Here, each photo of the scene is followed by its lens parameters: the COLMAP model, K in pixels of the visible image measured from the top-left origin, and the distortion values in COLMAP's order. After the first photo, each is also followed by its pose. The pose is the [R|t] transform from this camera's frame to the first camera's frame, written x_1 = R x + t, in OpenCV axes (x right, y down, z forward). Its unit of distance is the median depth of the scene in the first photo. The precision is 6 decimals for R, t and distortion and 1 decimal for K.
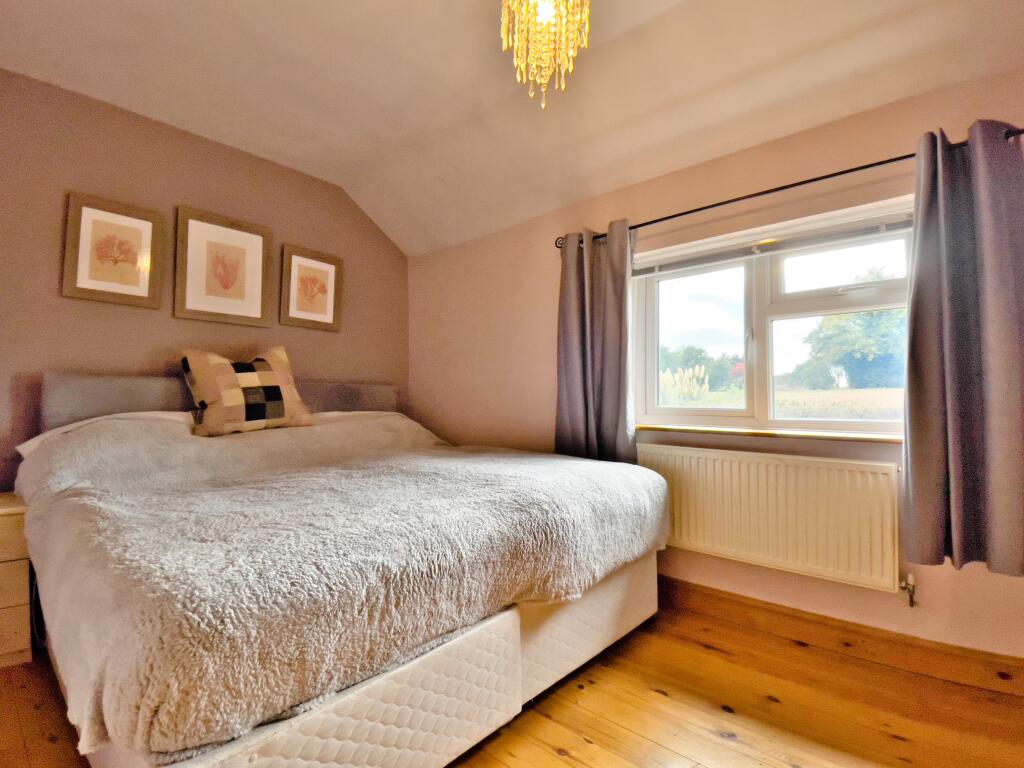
lens RADIAL K [[490.6, 0, 507.8], [0, 490.6, 386.1], [0, 0, 1]] dist [0.079142, -0.069041]
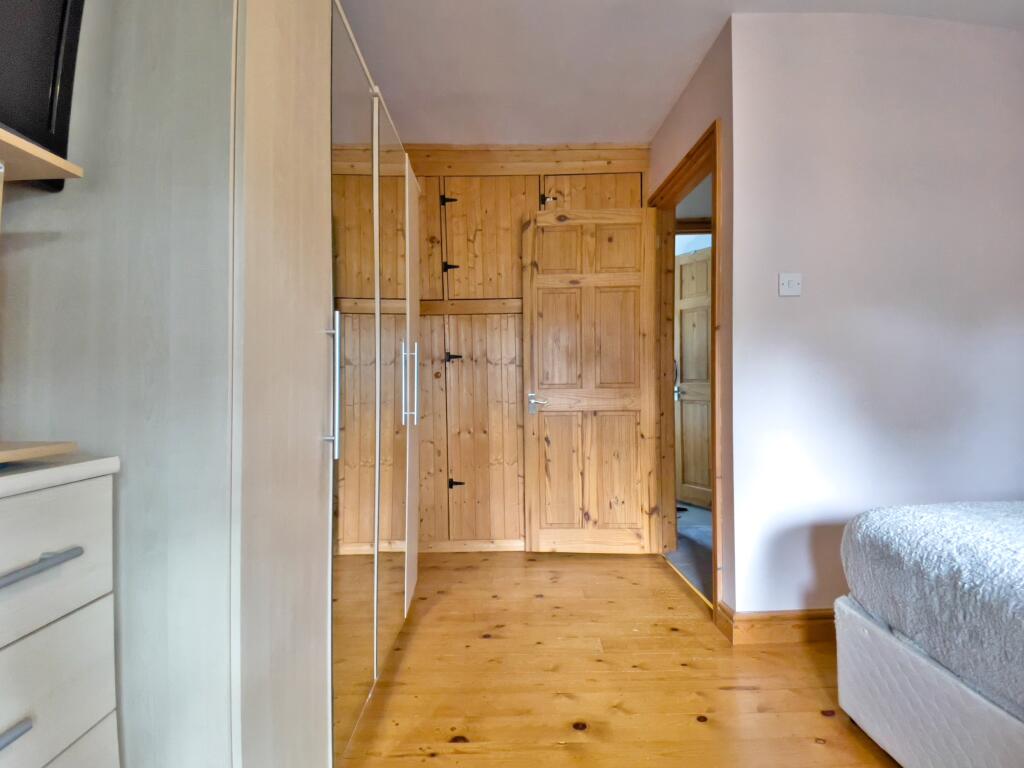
lens RADIAL K [[482.1, 0, 510.7], [0, 482.1, 382.6], [0, 0, 1]] dist [0.029921, -0.047248]
pose [[-0.738608, 0.008141, -0.674086, 0.595271], [0.012597, 0.999919, -0.001726, -0.000669], [0.674017, -0.009766, -0.738651, 0.661878]]
